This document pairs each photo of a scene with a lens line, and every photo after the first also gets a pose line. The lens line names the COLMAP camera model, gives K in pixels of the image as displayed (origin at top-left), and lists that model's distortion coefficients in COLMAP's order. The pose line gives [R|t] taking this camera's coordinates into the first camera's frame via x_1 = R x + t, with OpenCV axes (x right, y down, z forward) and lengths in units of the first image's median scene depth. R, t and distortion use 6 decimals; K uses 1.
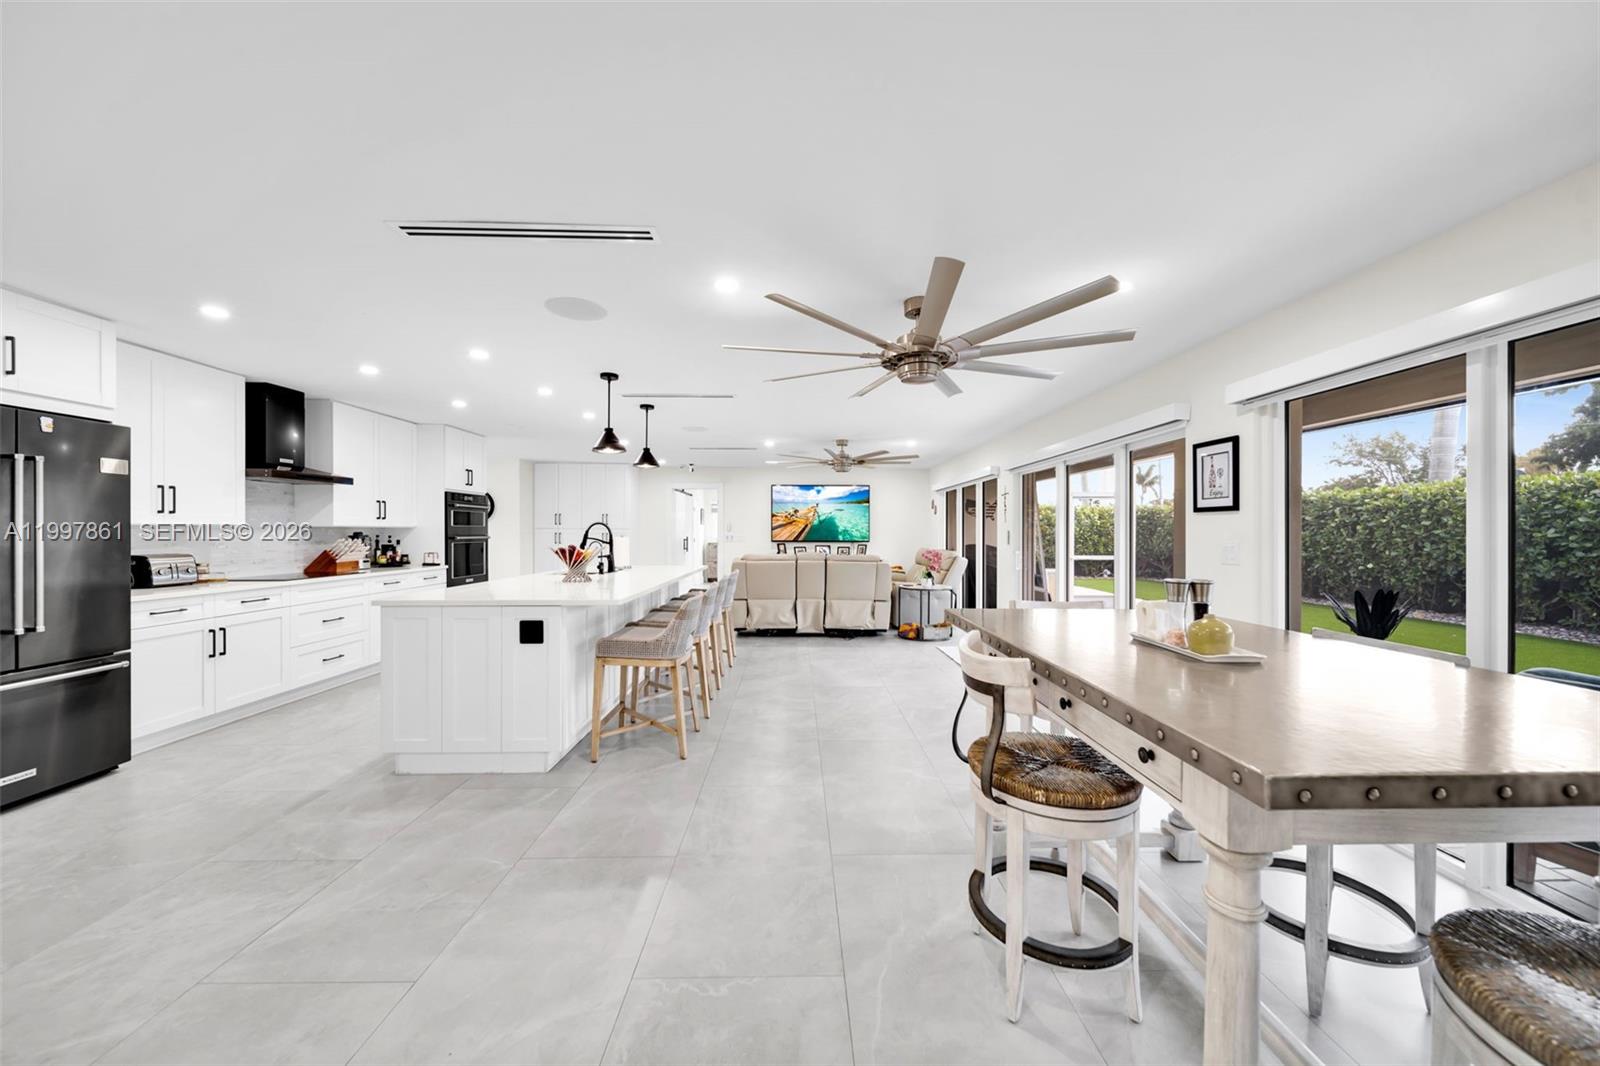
lens RADIAL K [[564.0, 0, 807.3], [0, 564.0, 533.9], [0, 0, 1]] dist [0.000095, 0.000073]
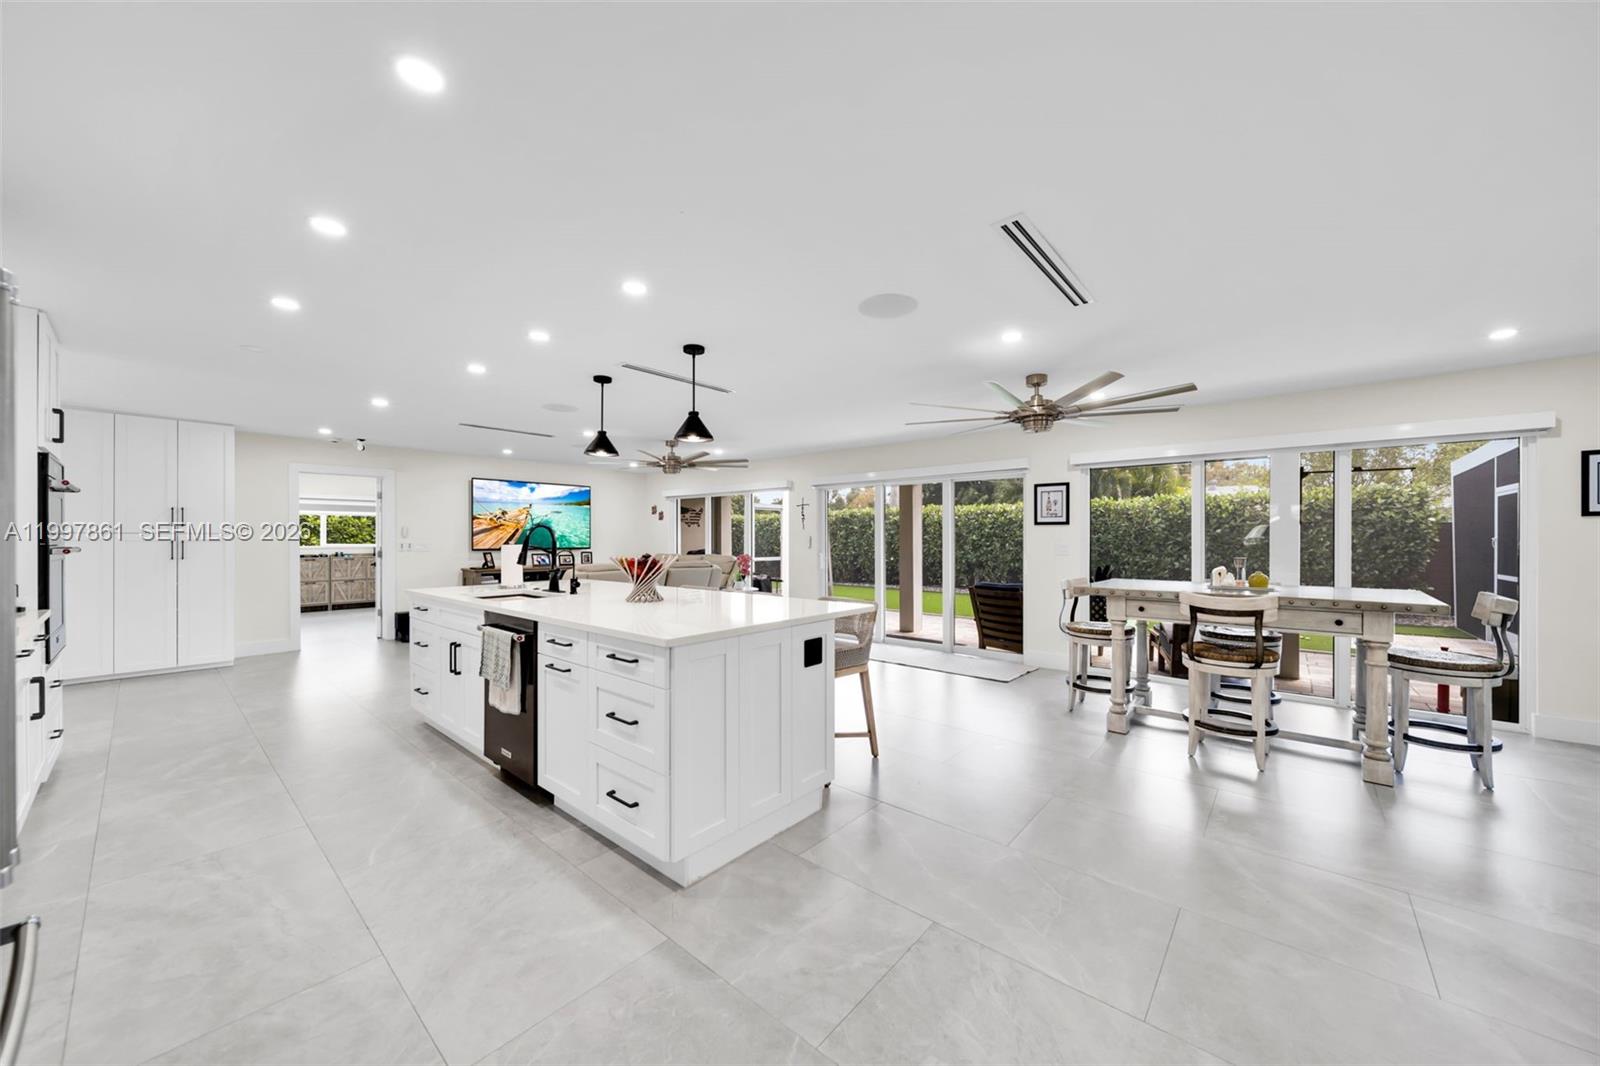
lens RADIAL K [[570.3, 0, 808.8], [0, 570.3, 536.5], [0, 0, 1]] dist [0.000195, 0.000044]
pose [[0.669083, -0.000701, 0.743187, -0.641333], [0.005047, 0.999981, -0.003600, -0.000663], [-0.743170, 0.006159, 0.669074, 0.232602]]
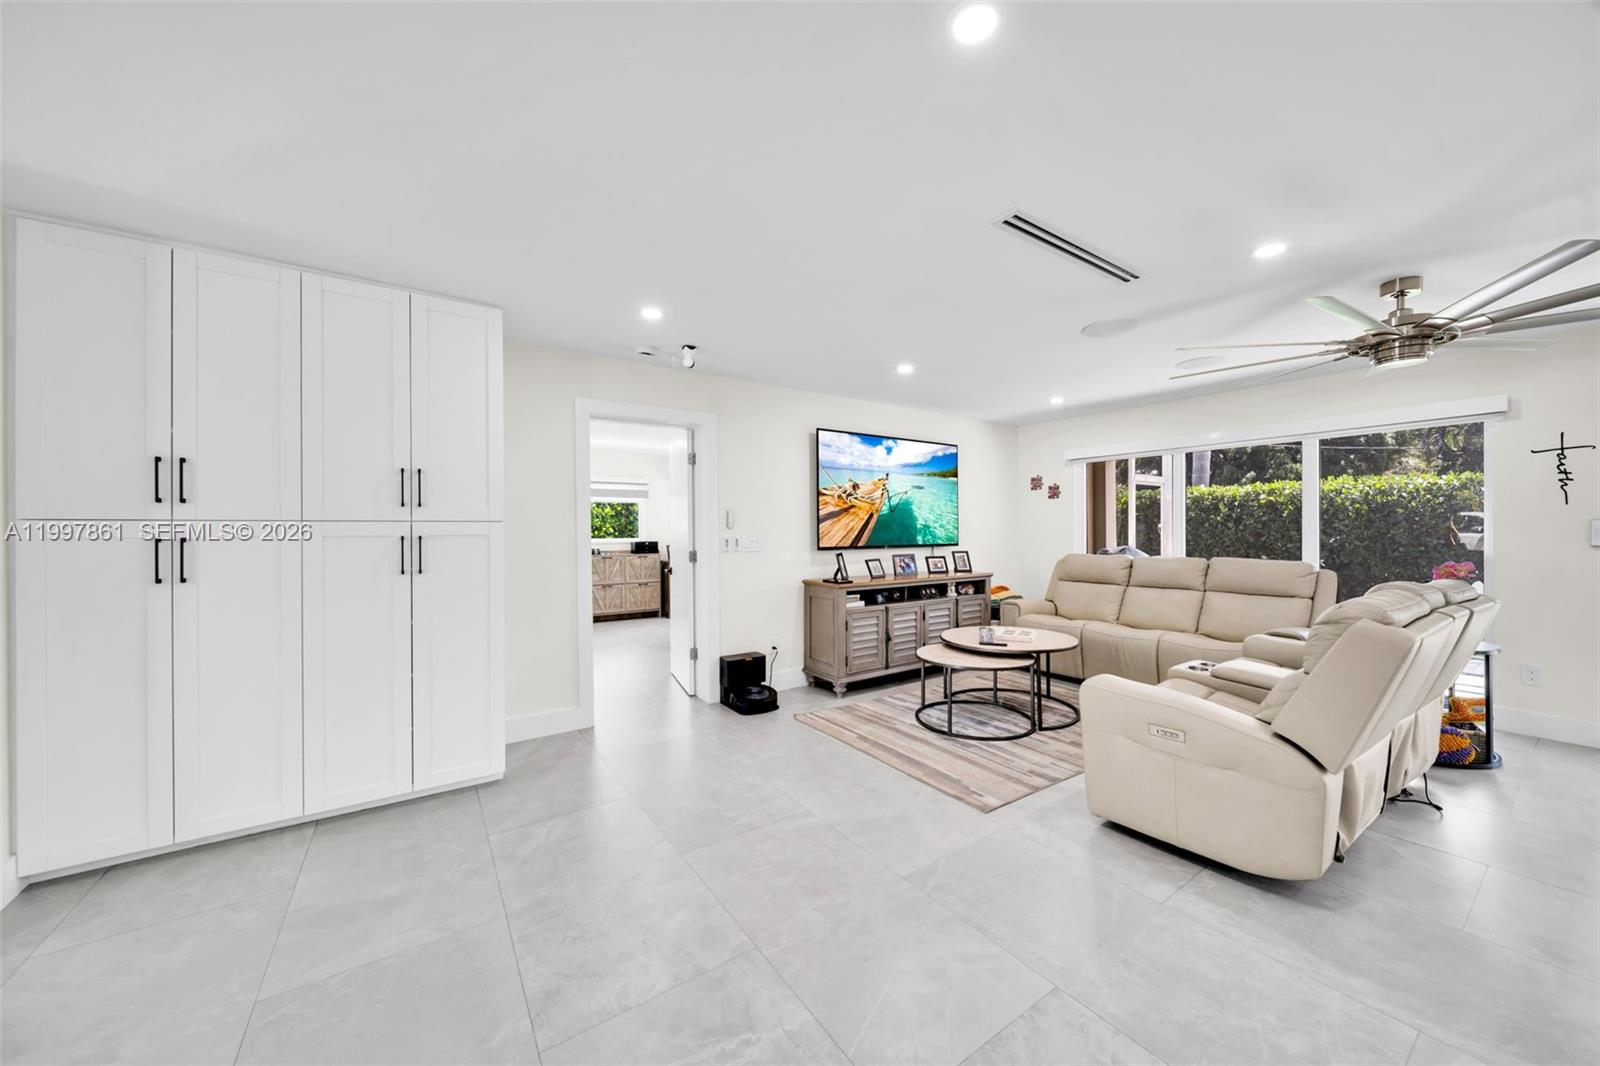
lens RADIAL K [[564.0, 0, 807.3], [0, 564.0, 533.9], [0, 0, 1]] dist [0.000095, 0.000073]
pose [[0.839874, 0.000054, 0.542781, -0.616800], [0.004225, 0.999969, -0.006638, 0.008740], [-0.542764, 0.007869, 0.839848, 1.153013]]
